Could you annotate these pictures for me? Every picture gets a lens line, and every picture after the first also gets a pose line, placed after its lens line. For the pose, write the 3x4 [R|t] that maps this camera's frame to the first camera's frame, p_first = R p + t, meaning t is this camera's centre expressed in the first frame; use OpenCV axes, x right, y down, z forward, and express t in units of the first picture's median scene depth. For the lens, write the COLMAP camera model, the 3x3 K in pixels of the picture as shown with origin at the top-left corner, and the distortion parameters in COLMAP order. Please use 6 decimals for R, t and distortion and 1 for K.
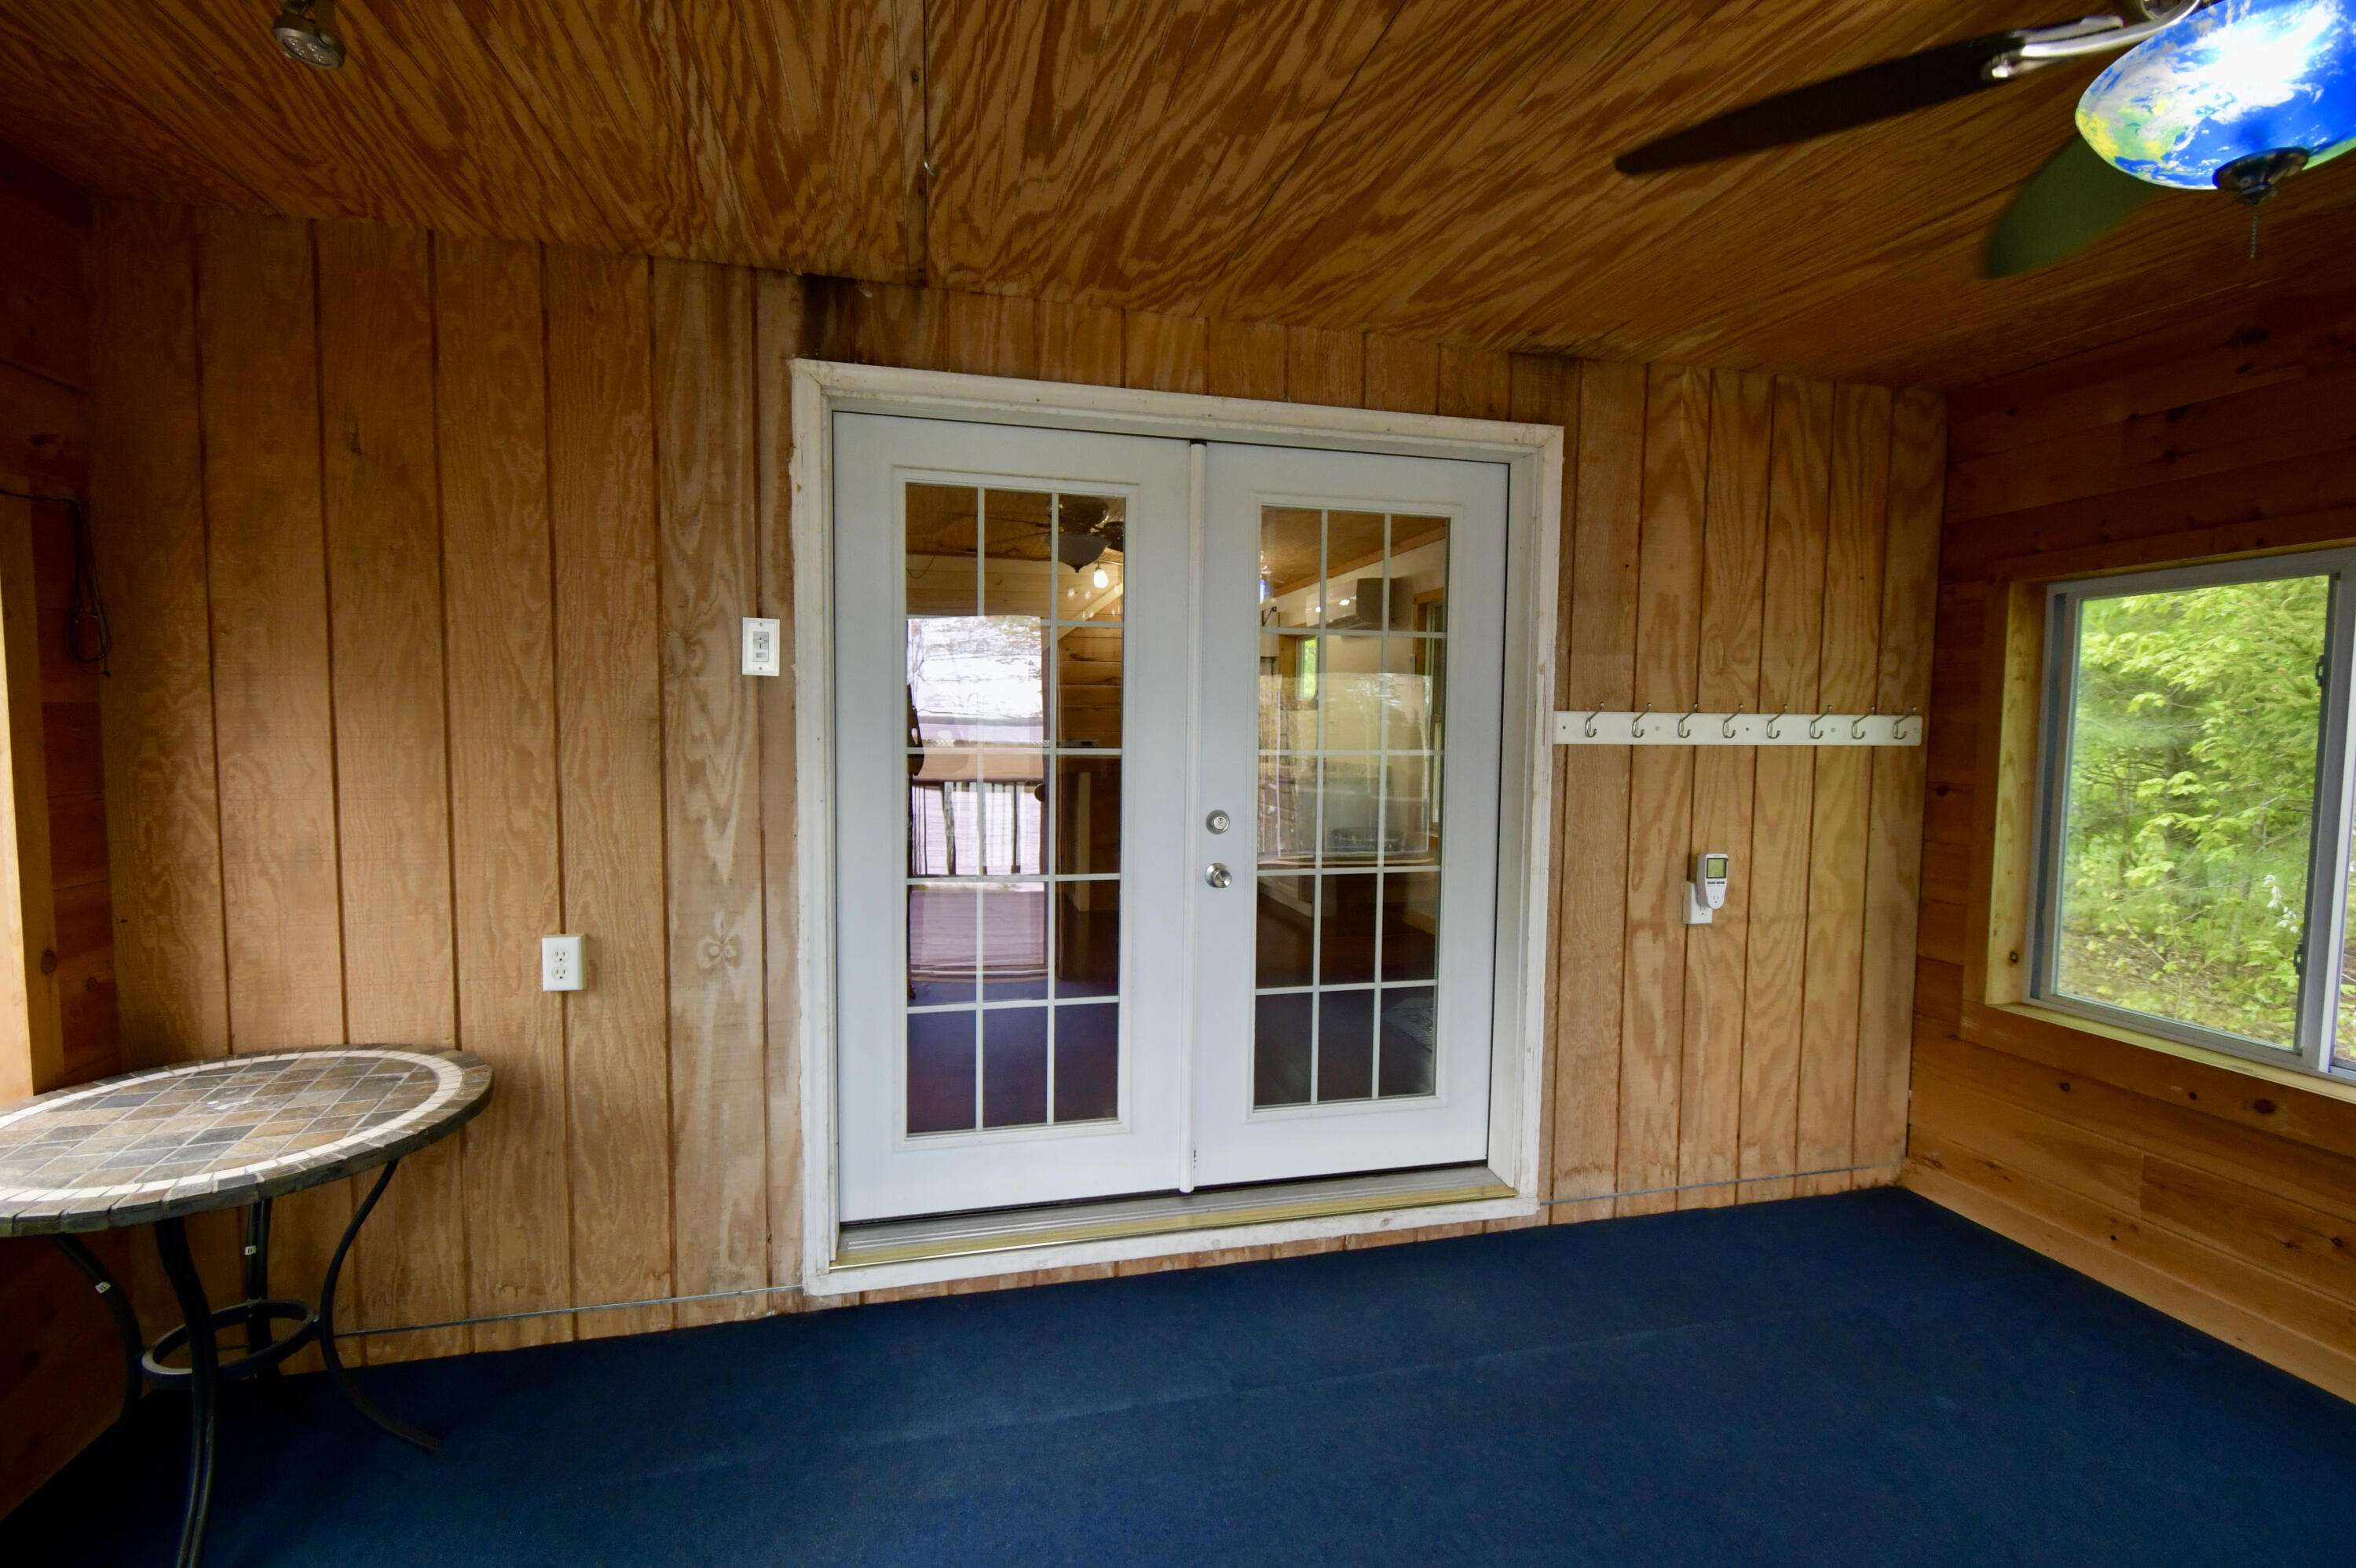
lens RADIAL K [[1024.8, 0, 1178.0], [0, 1024.8, 784.0], [0, 0, 1]] dist [0.007654, -0.004925]
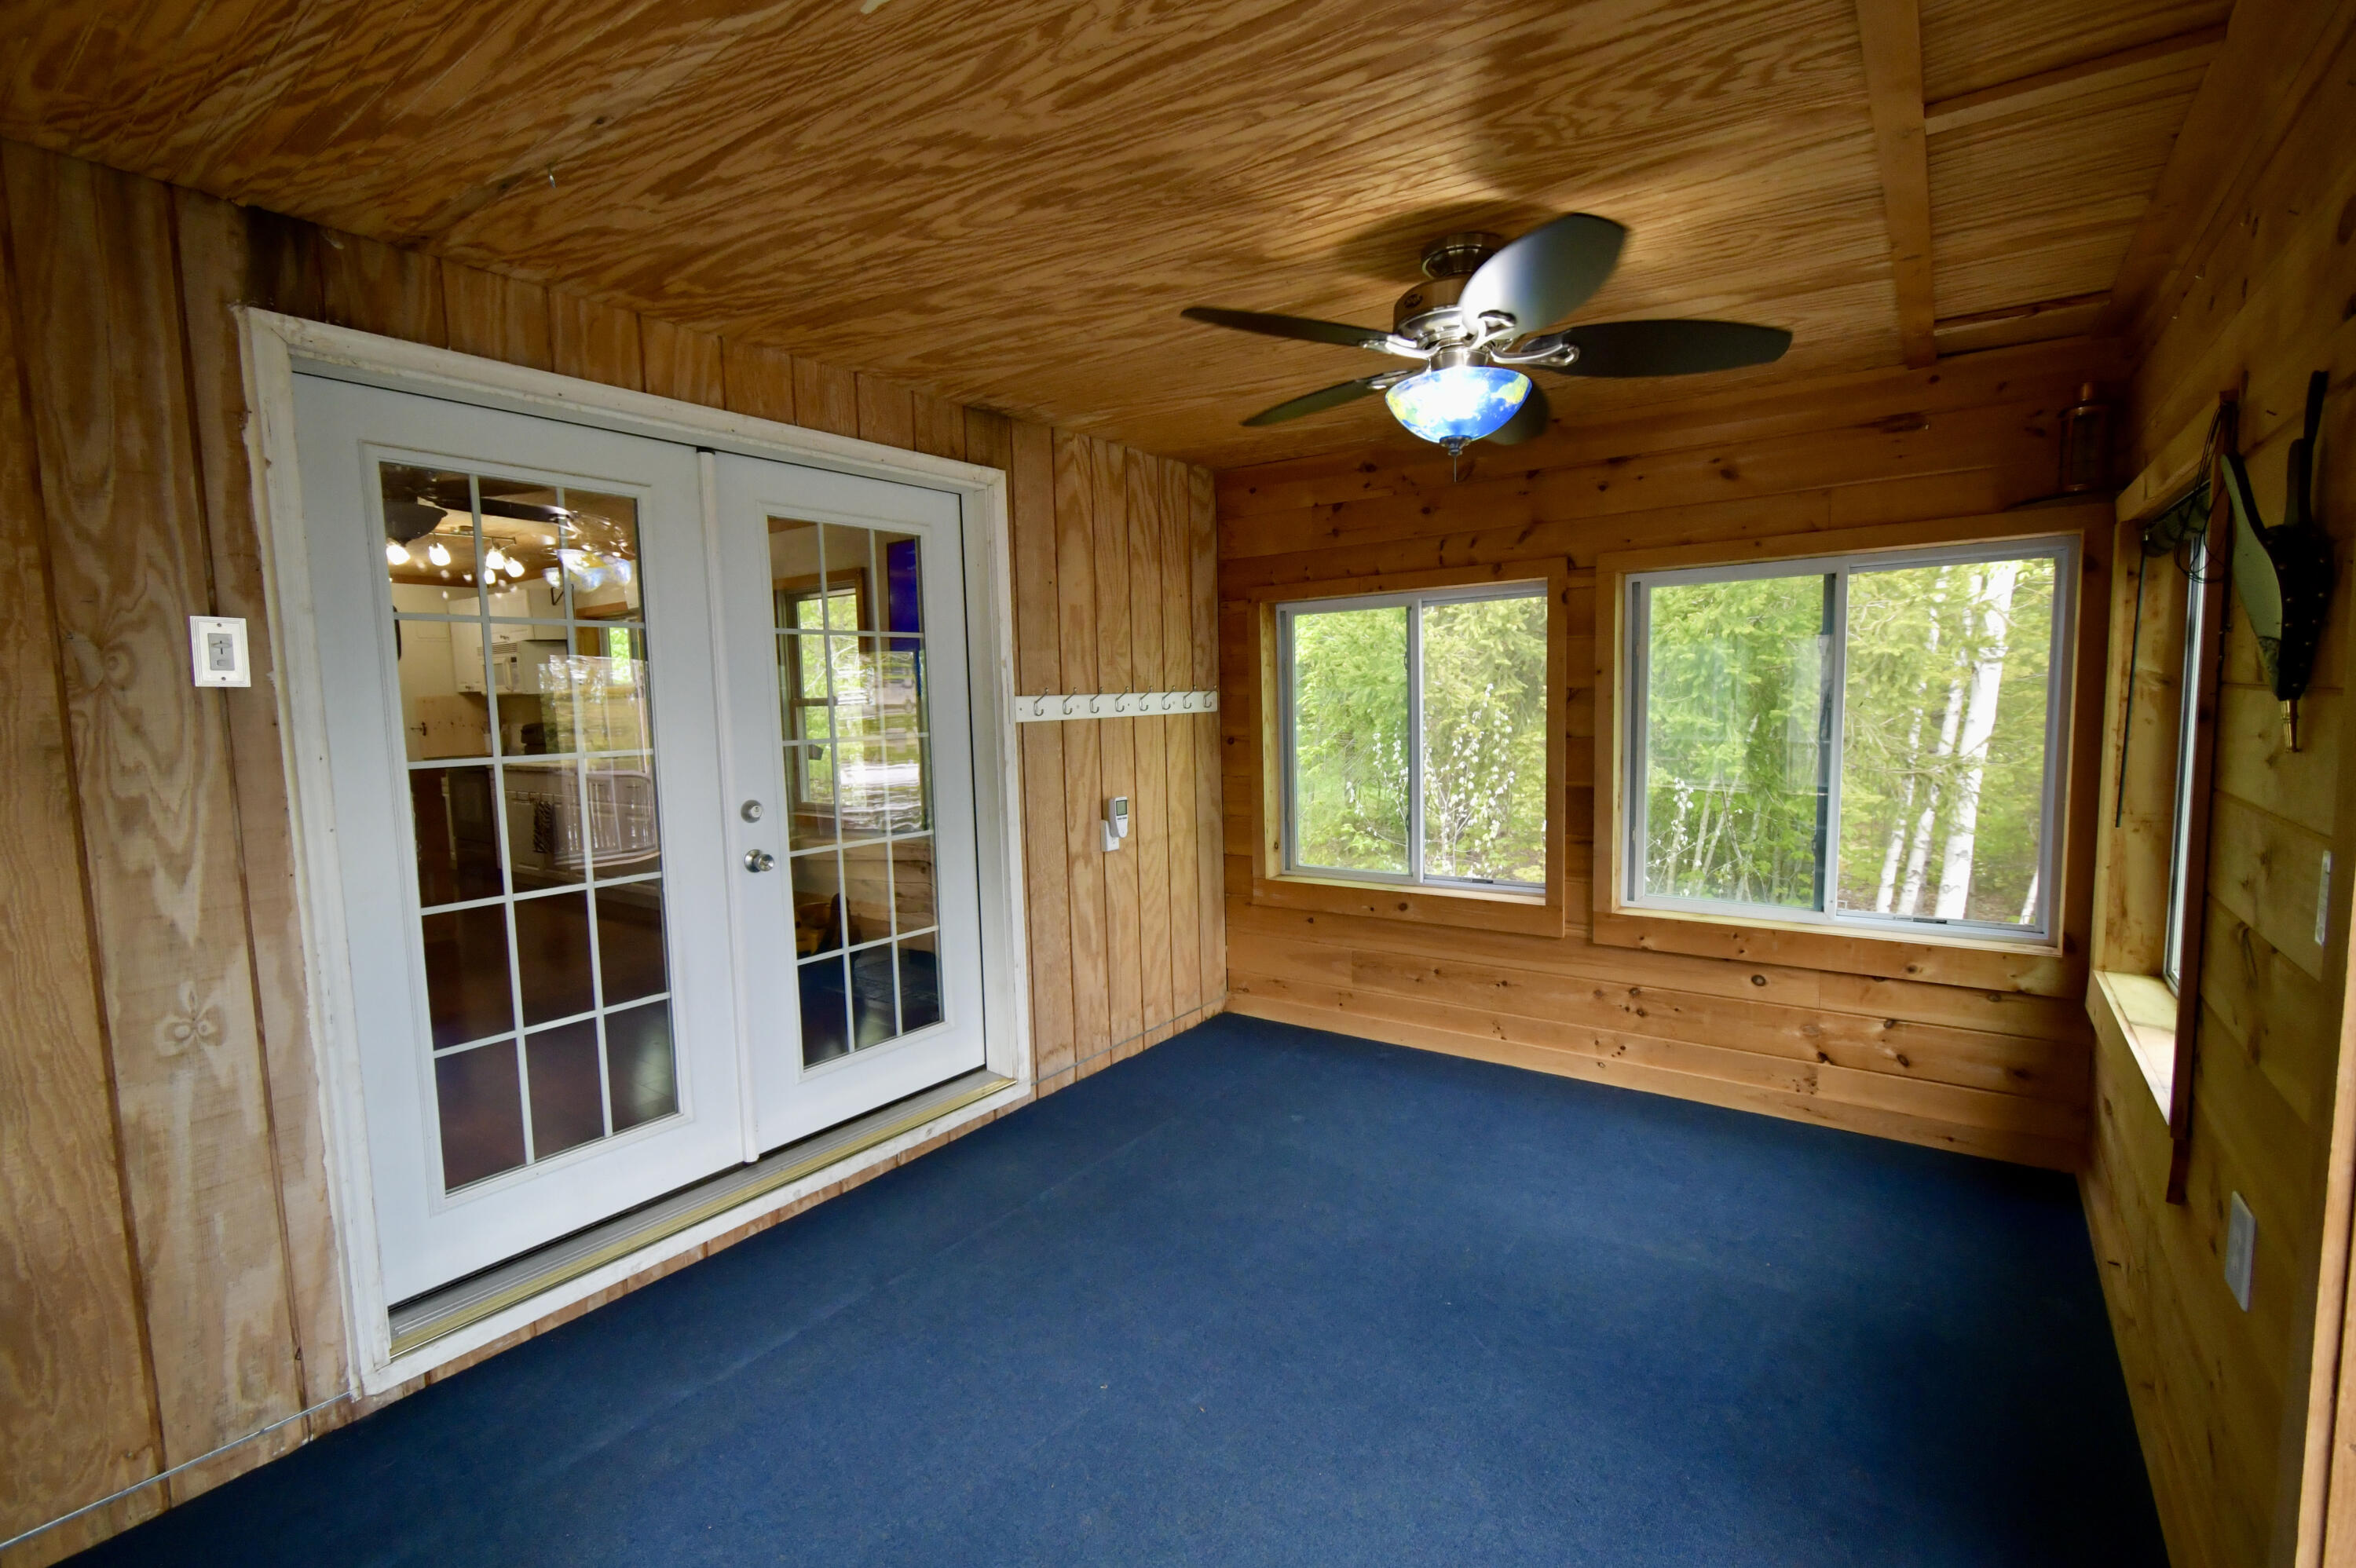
lens RADIAL K [[1024.8, 0, 1178.0], [0, 1024.8, 784.0], [0, 0, 1]] dist [0.007654, -0.004925]
pose [[0.765750, -0.087526, 0.637155, -0.325952], [0.074277, 0.996103, 0.047567, -0.009979], [-0.638835, 0.010902, 0.769266, -0.110817]]
